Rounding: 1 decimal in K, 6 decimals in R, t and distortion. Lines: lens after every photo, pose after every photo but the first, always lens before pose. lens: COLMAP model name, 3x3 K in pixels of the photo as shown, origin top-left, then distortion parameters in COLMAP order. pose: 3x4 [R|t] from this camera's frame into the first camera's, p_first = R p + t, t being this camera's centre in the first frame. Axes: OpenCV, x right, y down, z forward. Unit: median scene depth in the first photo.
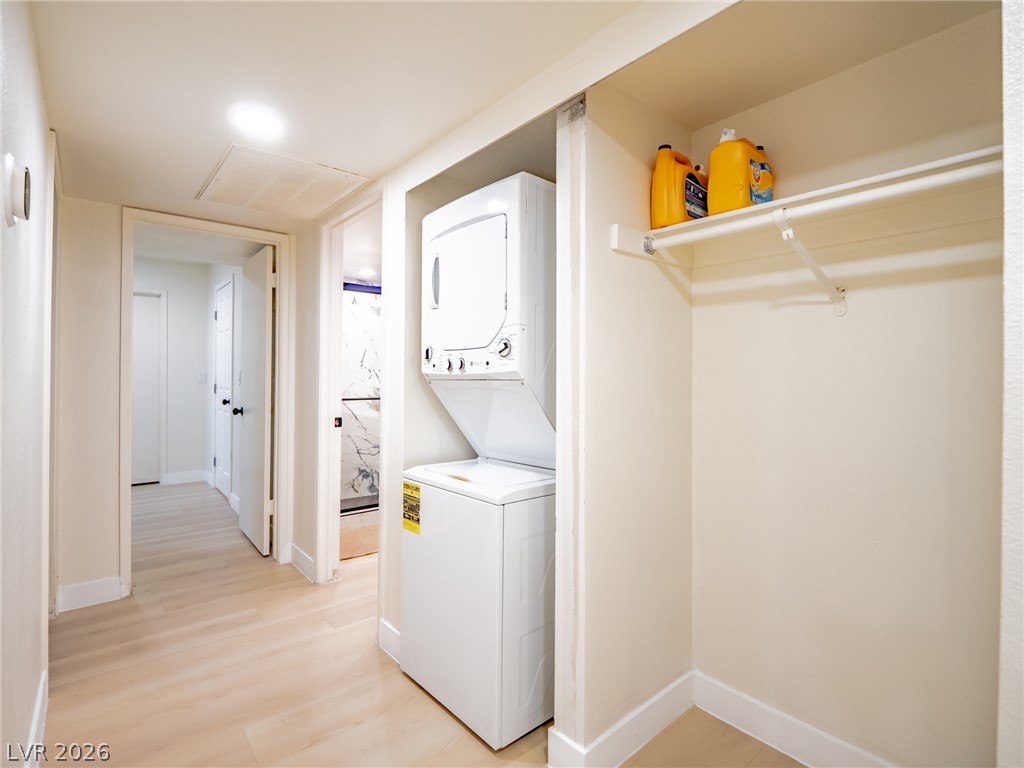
lens RADIAL K [[496.7, 0, 508.7], [0, 496.7, 377.7], [0, 0, 1]] dist [-0.003523, -0.010124]
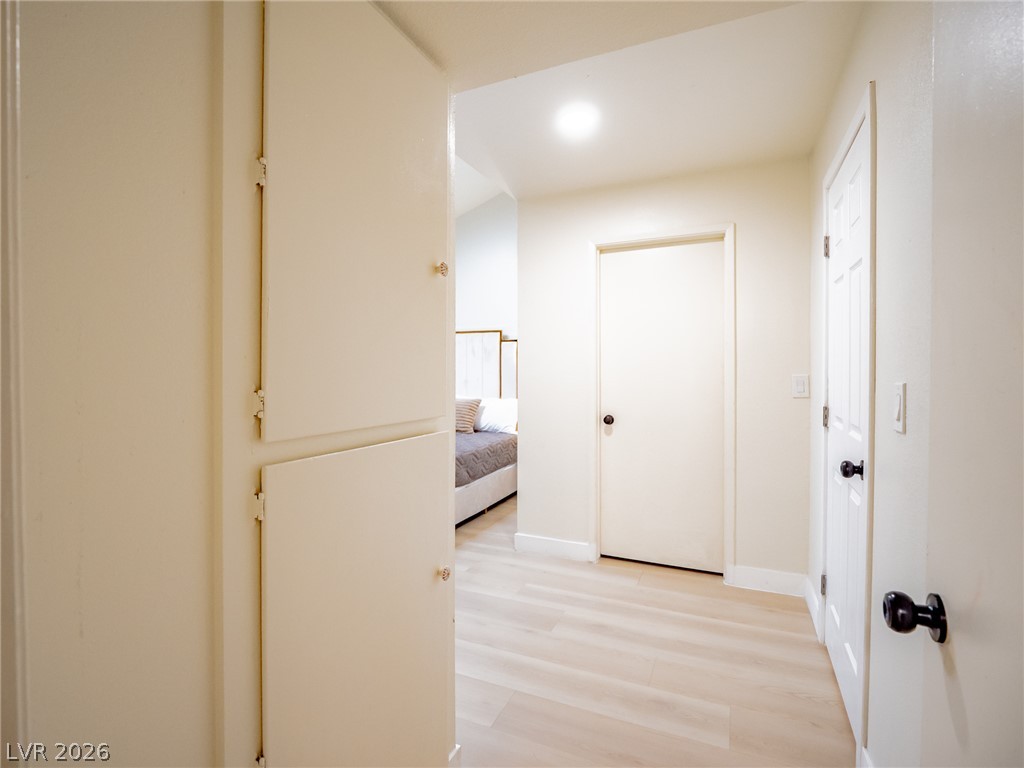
lens RADIAL K [[496.7, 0, 508.7], [0, 496.7, 377.7], [0, 0, 1]] dist [-0.003523, -0.010124]
pose [[0.432023, 0.008368, -0.901824, -0.385926], [0.006924, 0.999897, 0.012596, -0.024073], [0.901836, -0.011686, 0.431921, 0.675244]]
